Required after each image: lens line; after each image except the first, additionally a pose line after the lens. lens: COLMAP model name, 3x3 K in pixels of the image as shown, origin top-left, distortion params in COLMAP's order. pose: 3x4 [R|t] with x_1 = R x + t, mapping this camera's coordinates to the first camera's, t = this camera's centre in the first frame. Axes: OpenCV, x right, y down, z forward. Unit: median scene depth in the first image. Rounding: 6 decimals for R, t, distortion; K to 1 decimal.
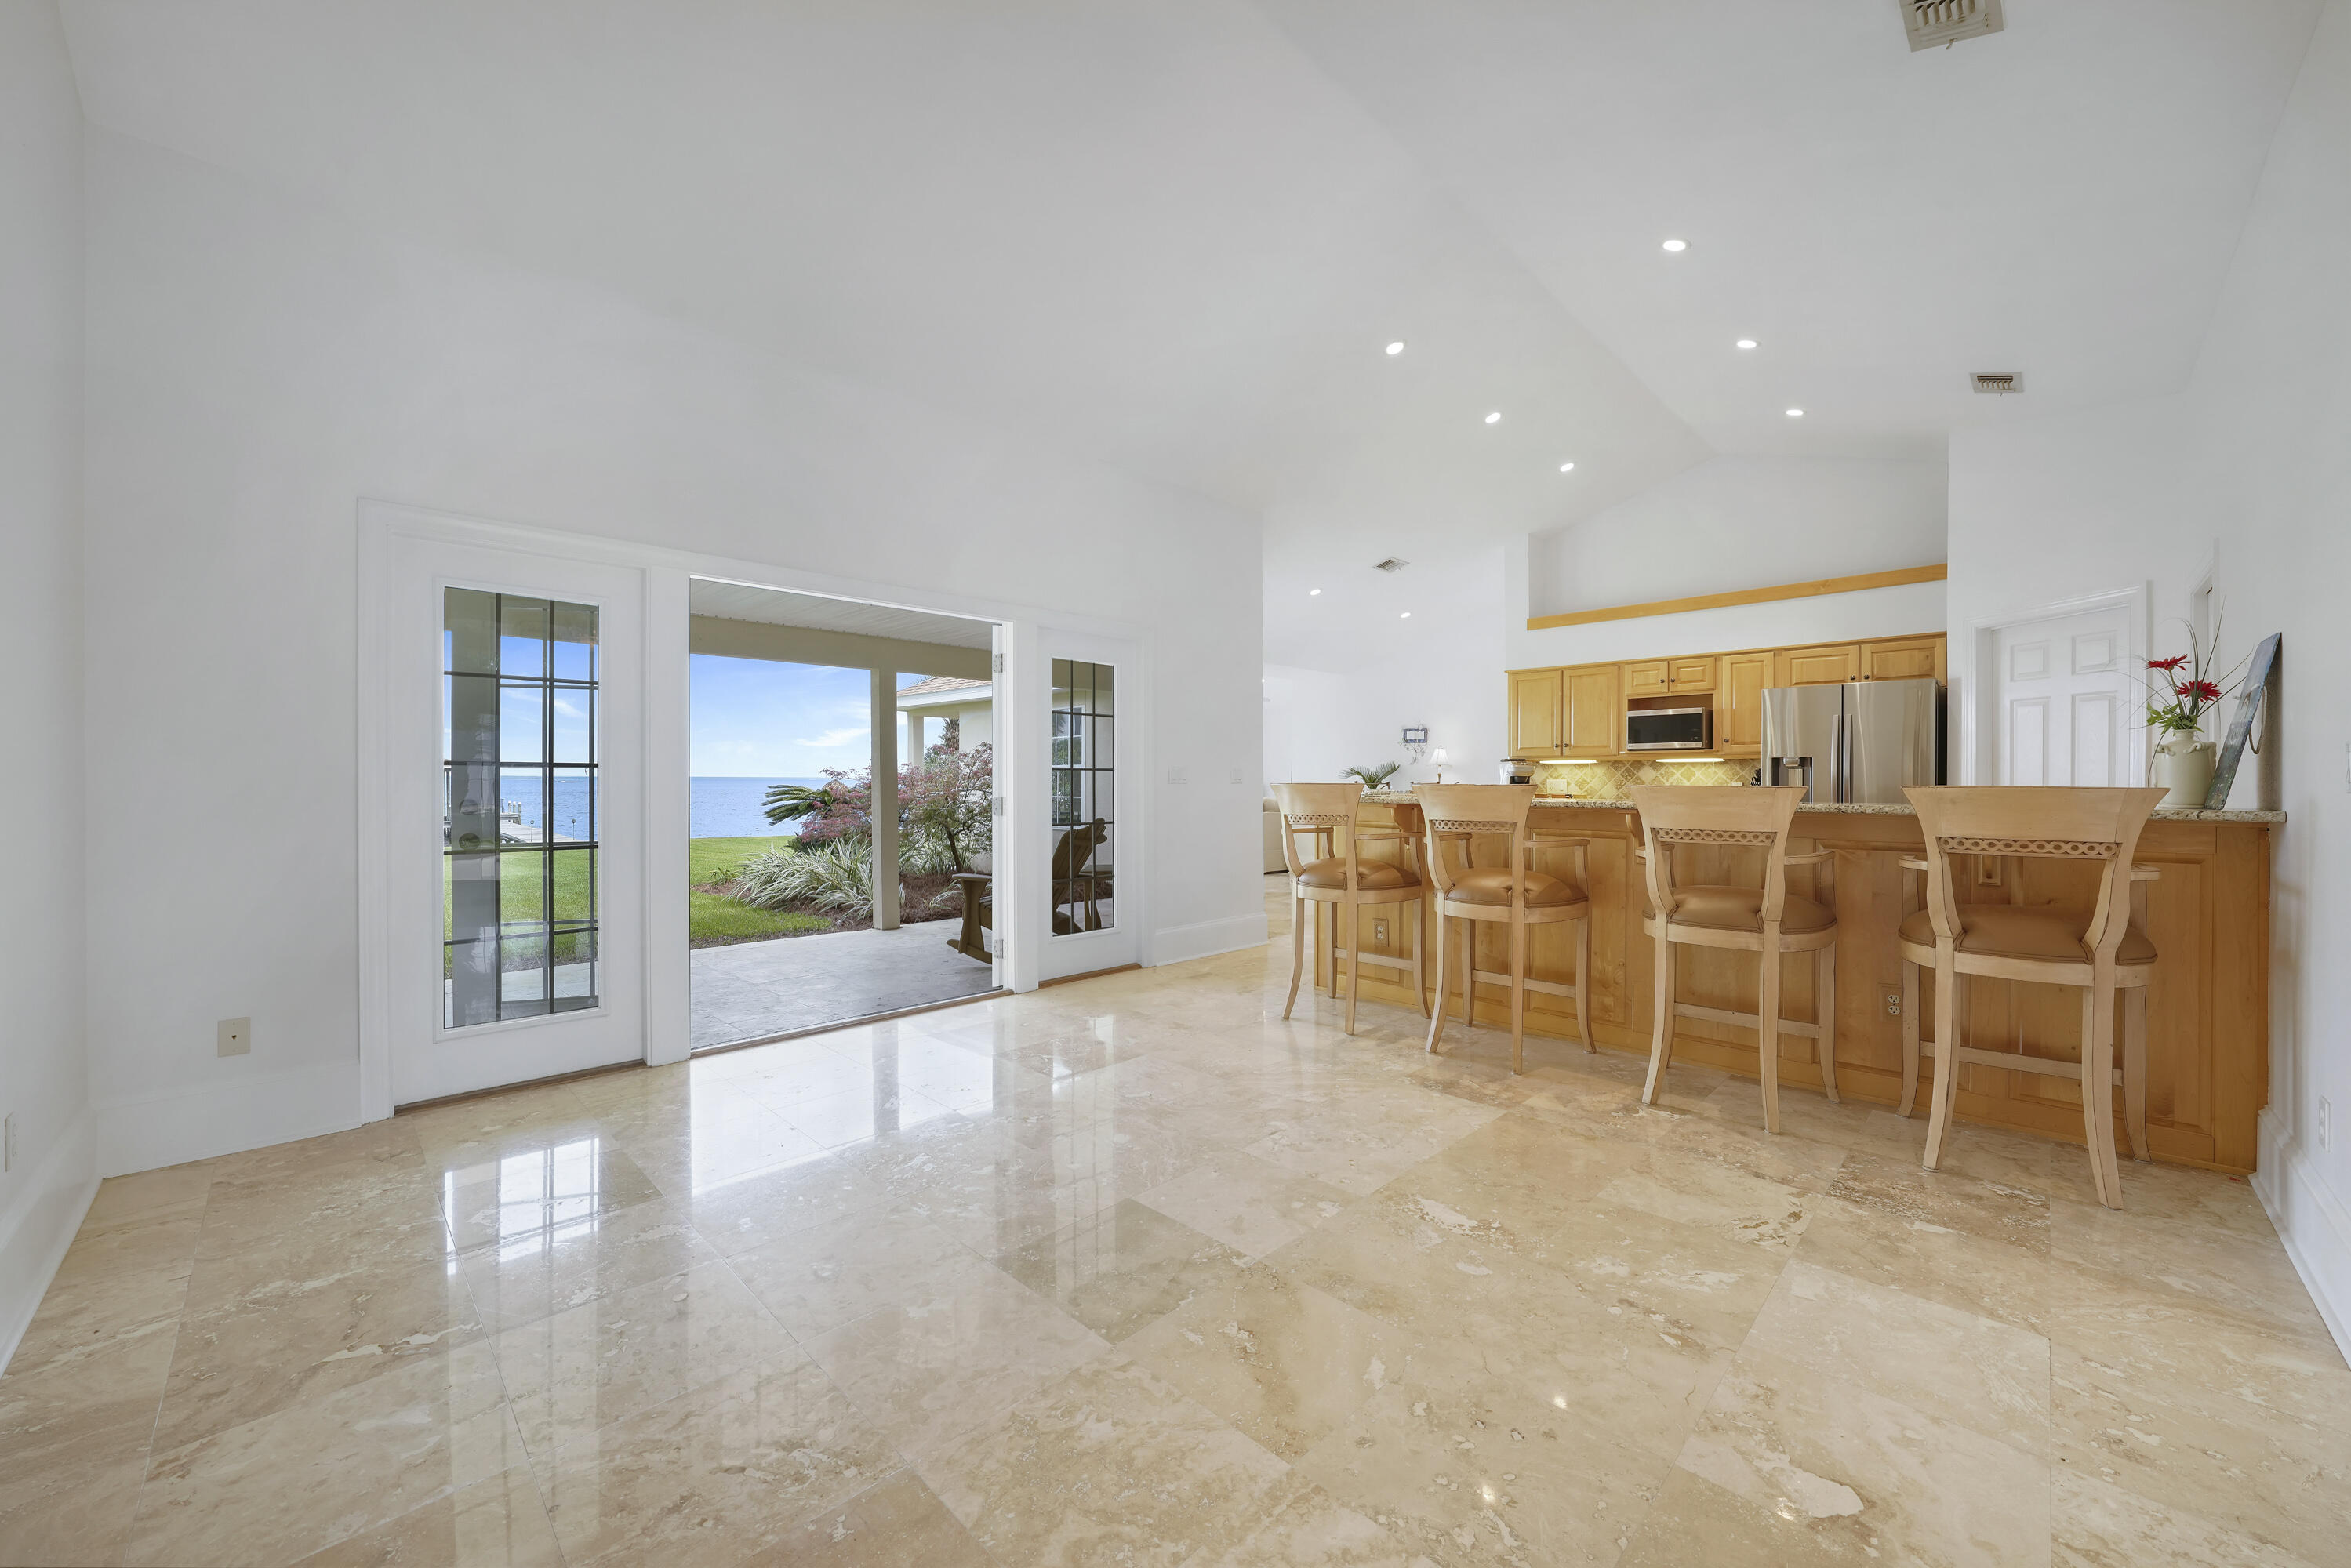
lens RADIAL K [[899.9, 0, 1185.7], [0, 899.9, 779.7], [0, 0, 1]] dist [-0.006065, 0.000378]
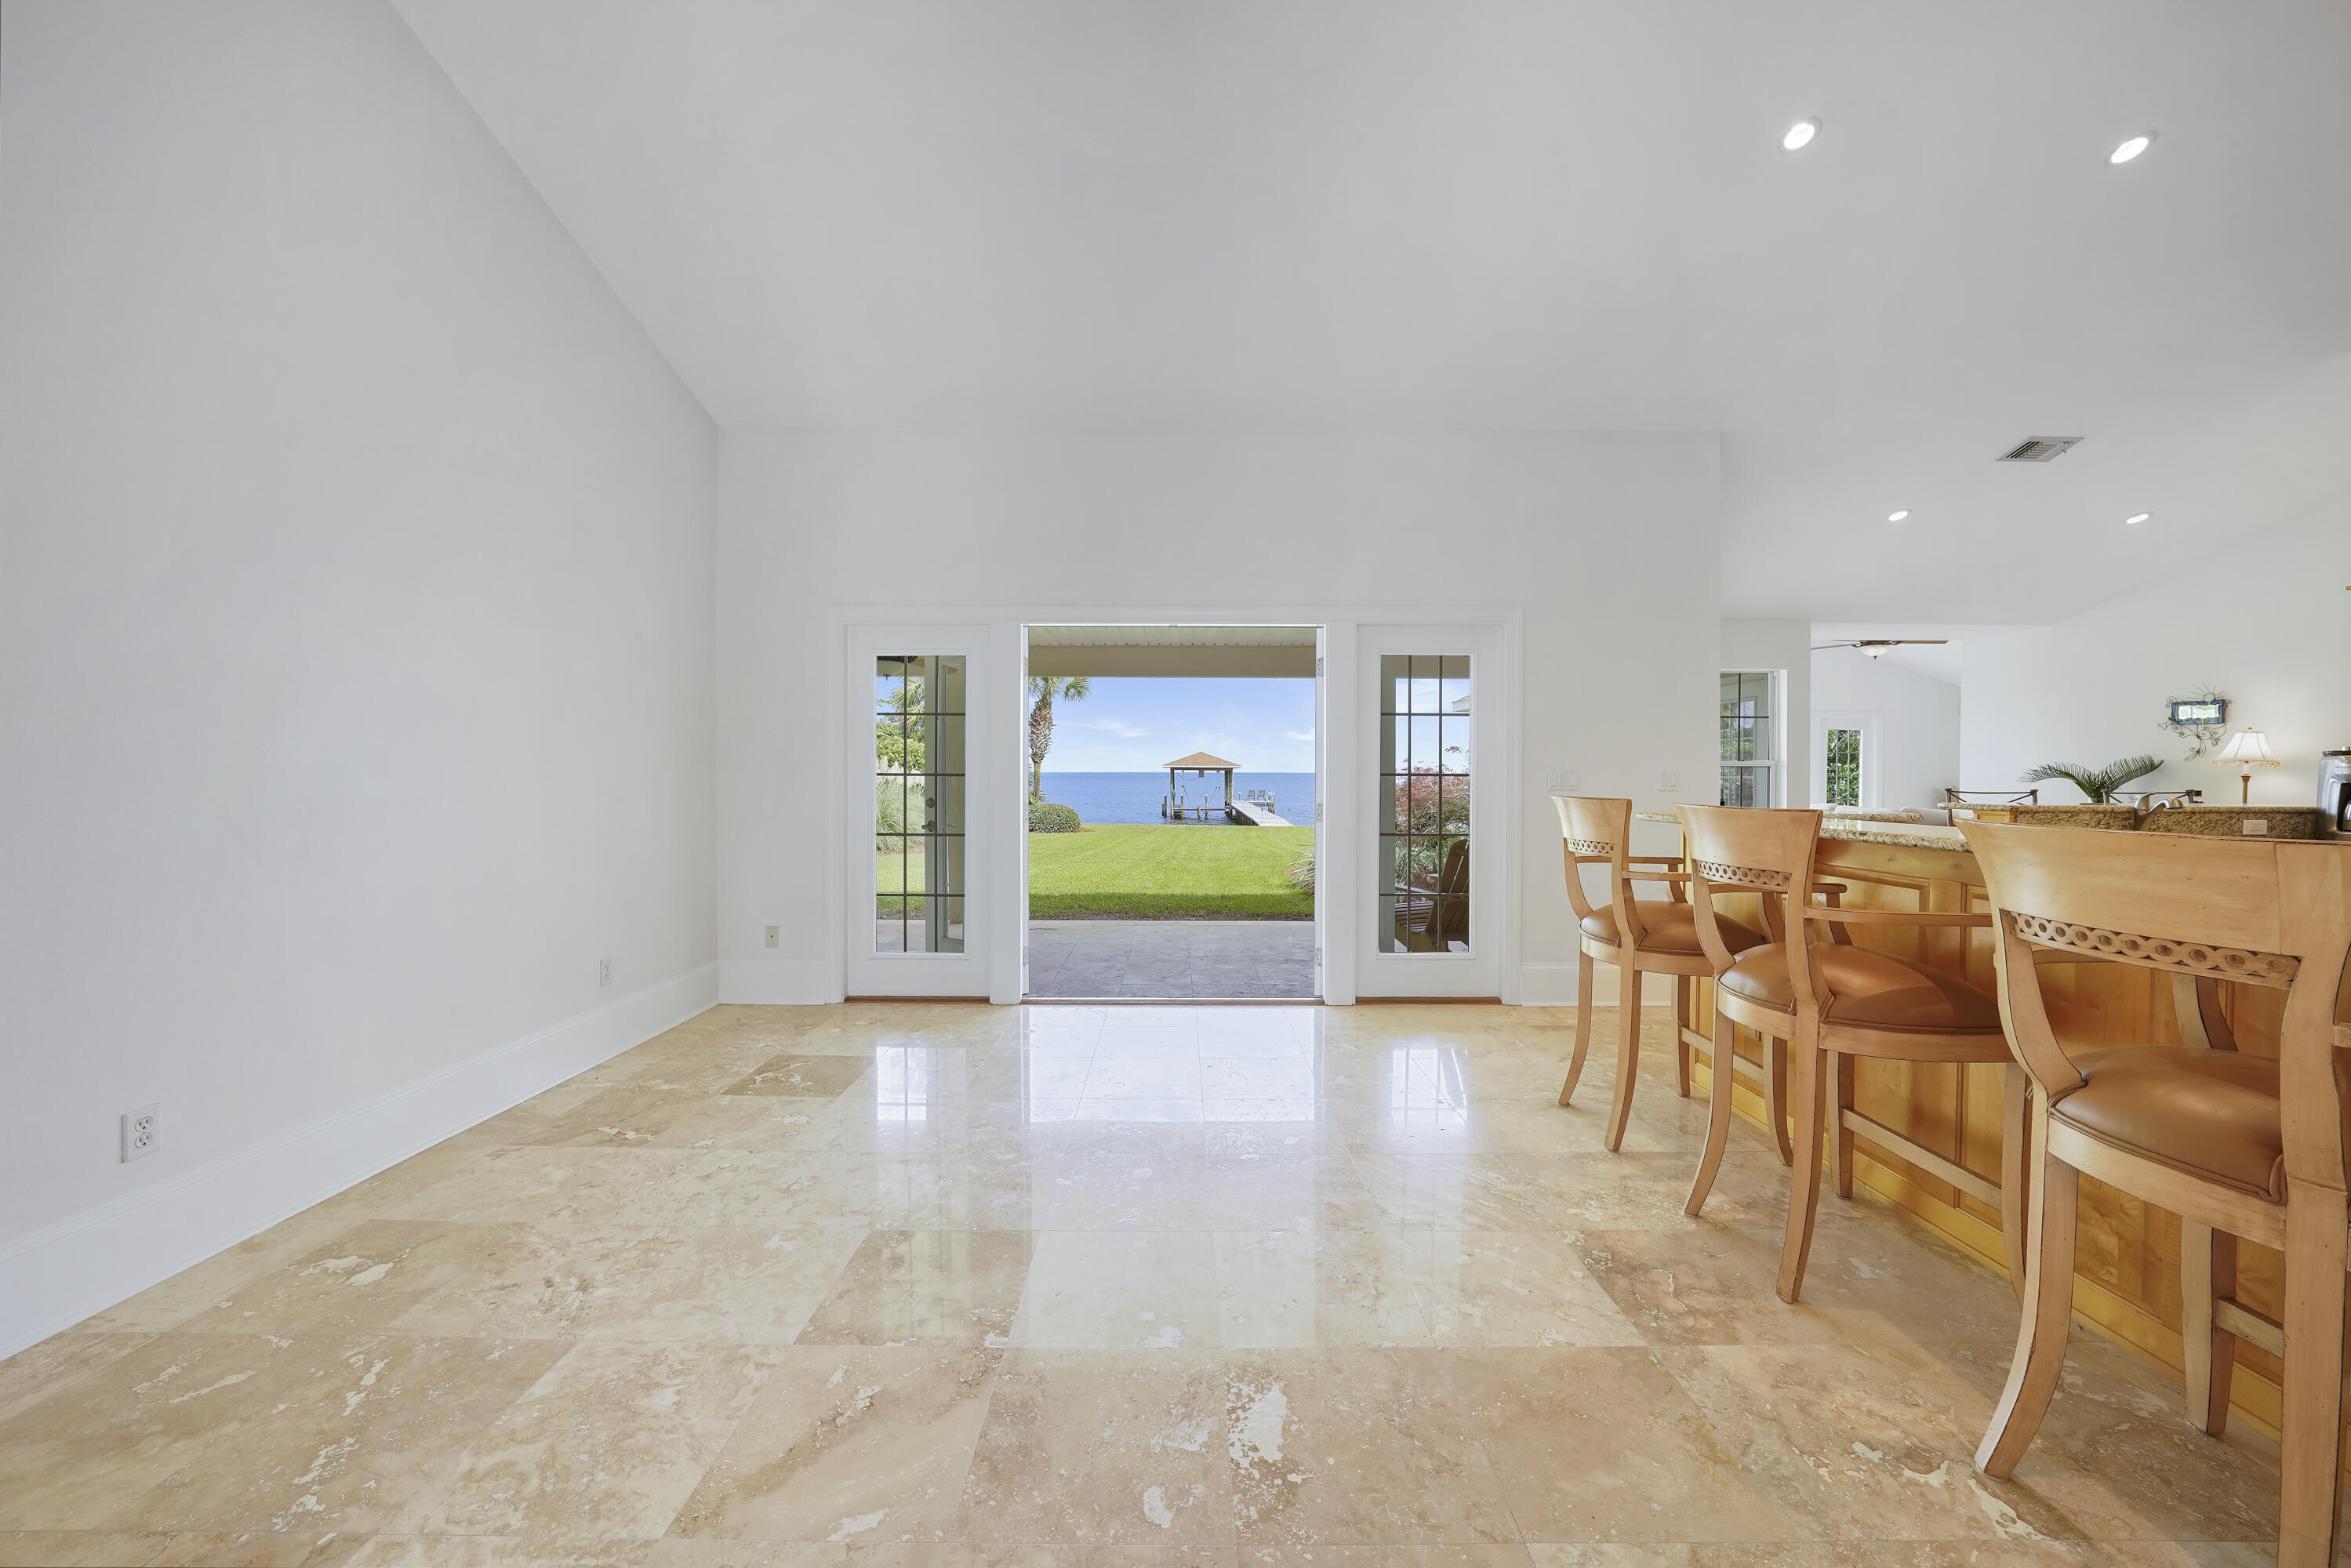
lens RADIAL K [[838.8, 0, 1173.8], [0, 838.8, 788.9], [0, 0, 1]] dist [-0.015765, 0.001361]
pose [[0.698038, 0.012269, -0.715956, 0.457923], [-0.000705, 0.999864, 0.016447, -0.016899], [0.716060, -0.010976, 0.697952, 0.325343]]
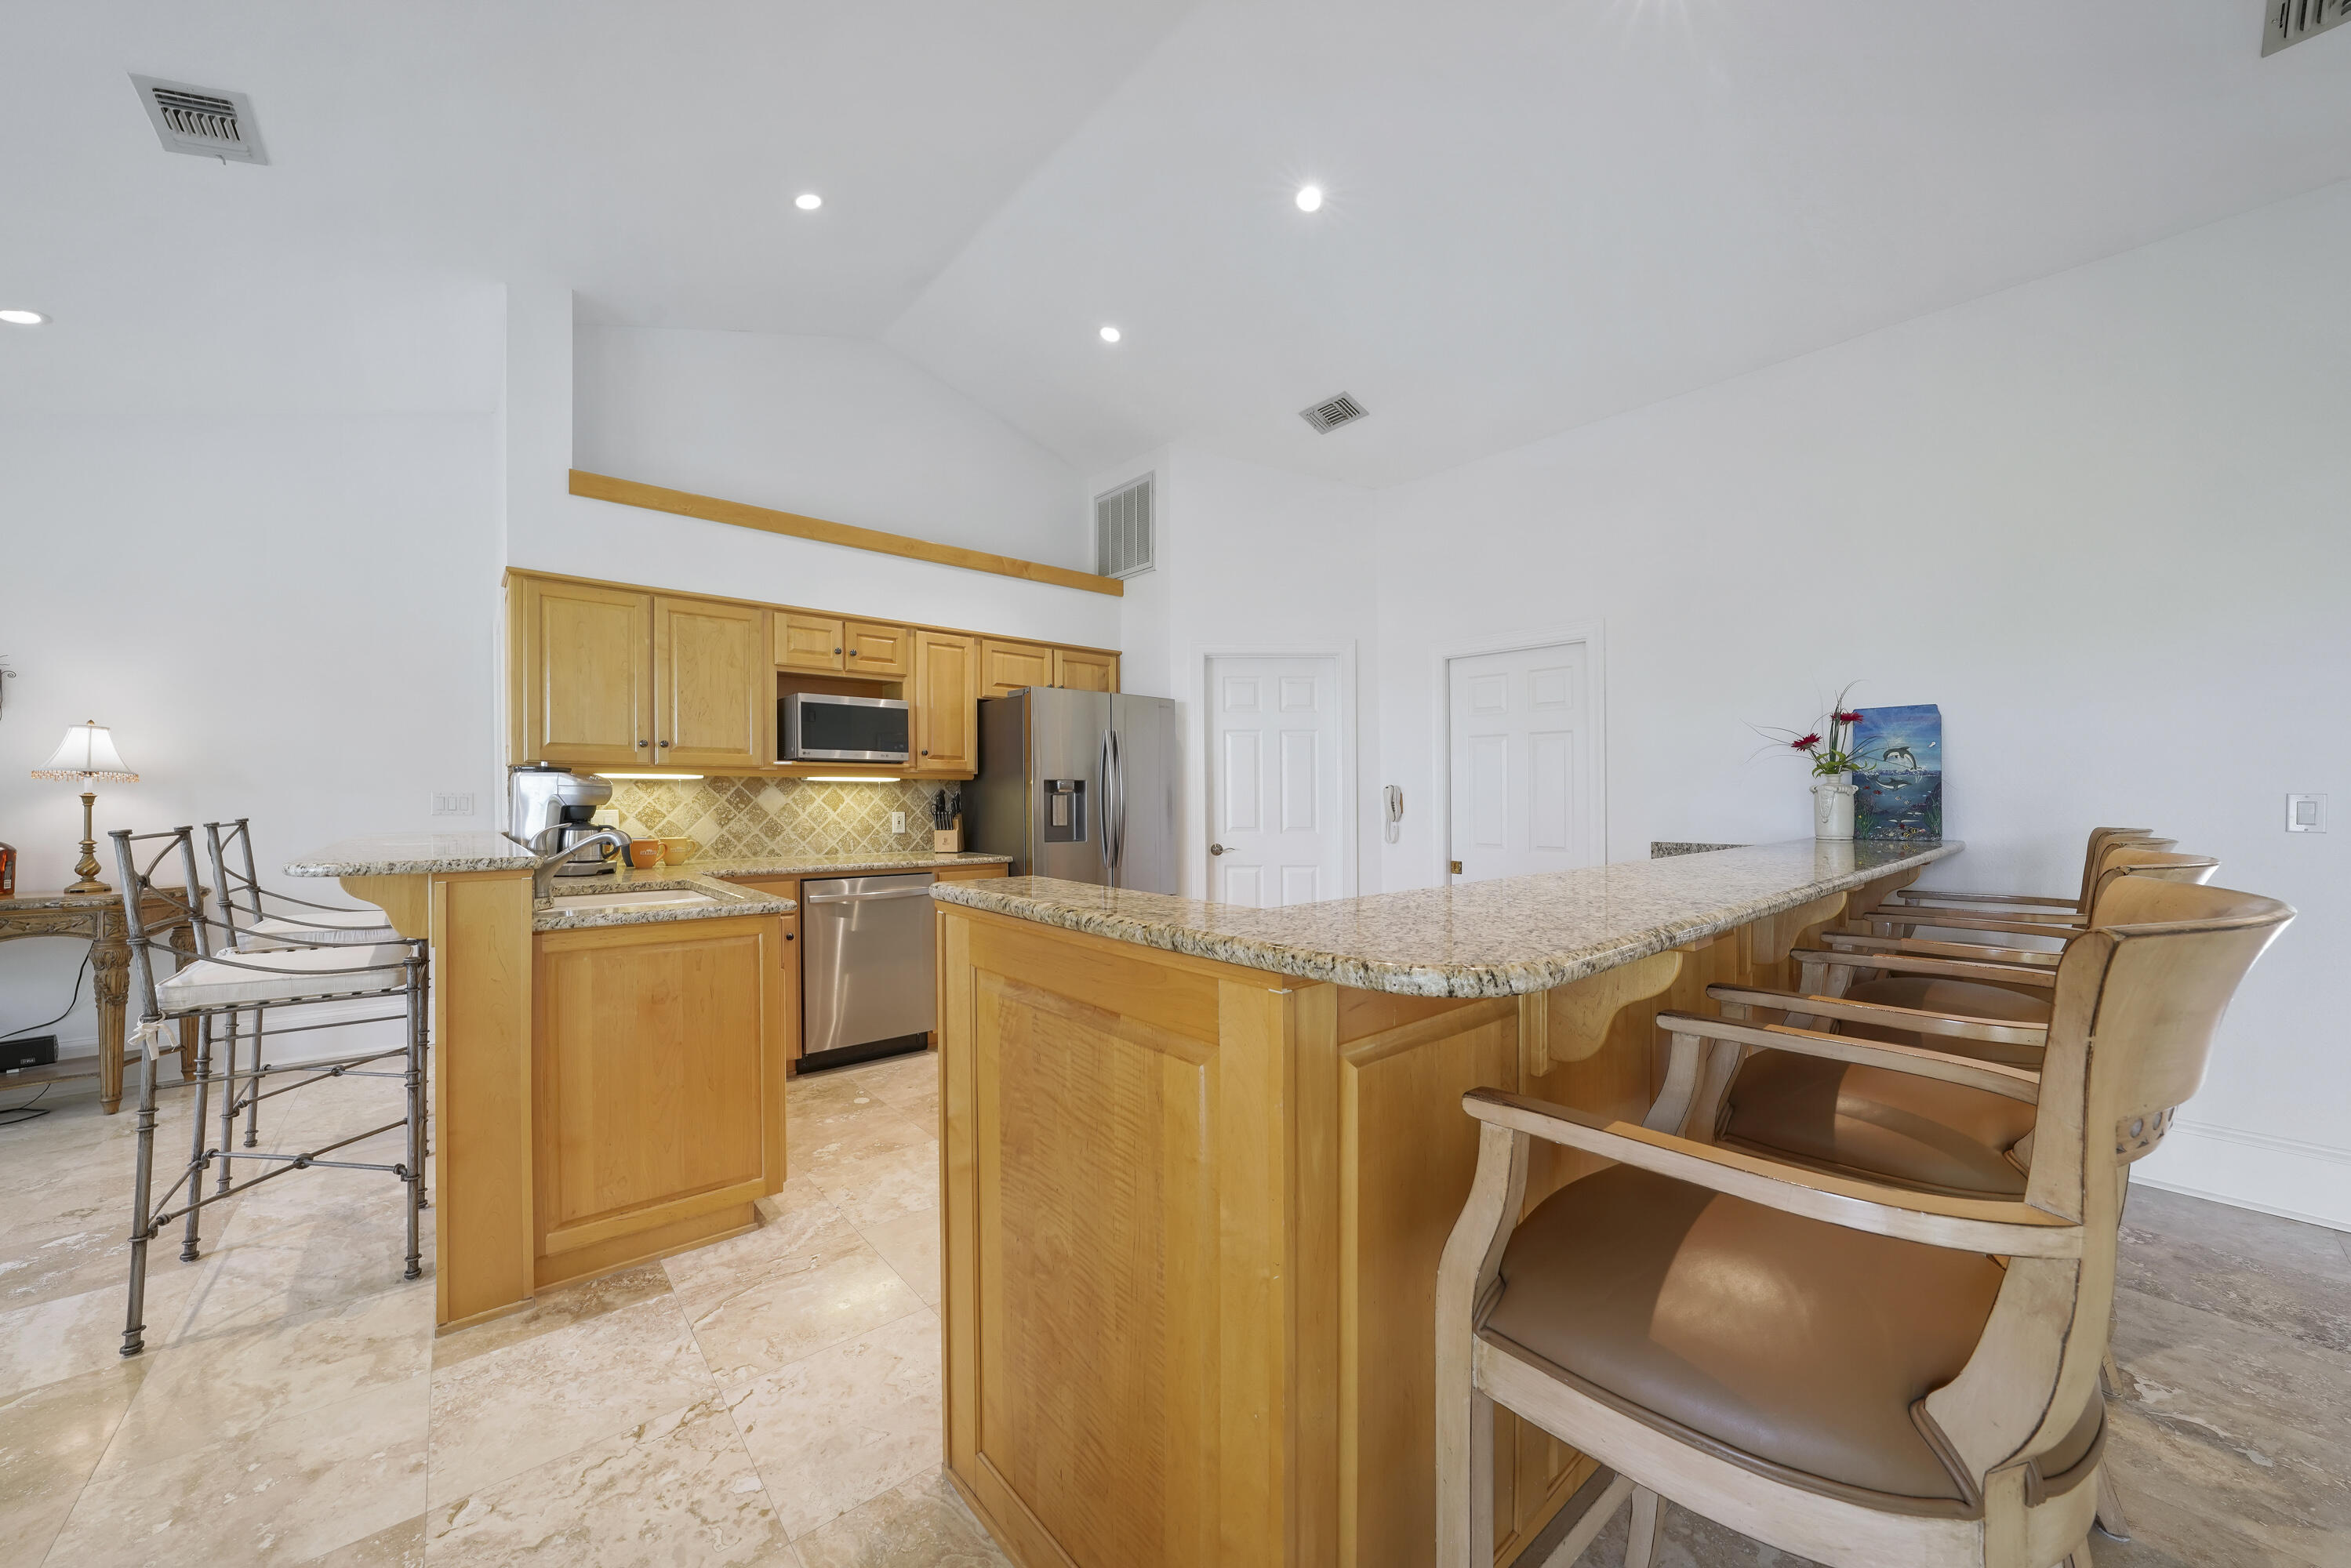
lens RADIAL K [[838.8, 0, 1177.4], [0, 838.8, 790.4], [0, 0, 1]] dist [-0.015765, 0.001361]
pose [[0.083871, 0.010160, 0.996425, -0.047408], [-0.000283, 0.999948, -0.010173, -0.014082], [-0.996477, 0.000571, 0.083870, 1.359058]]
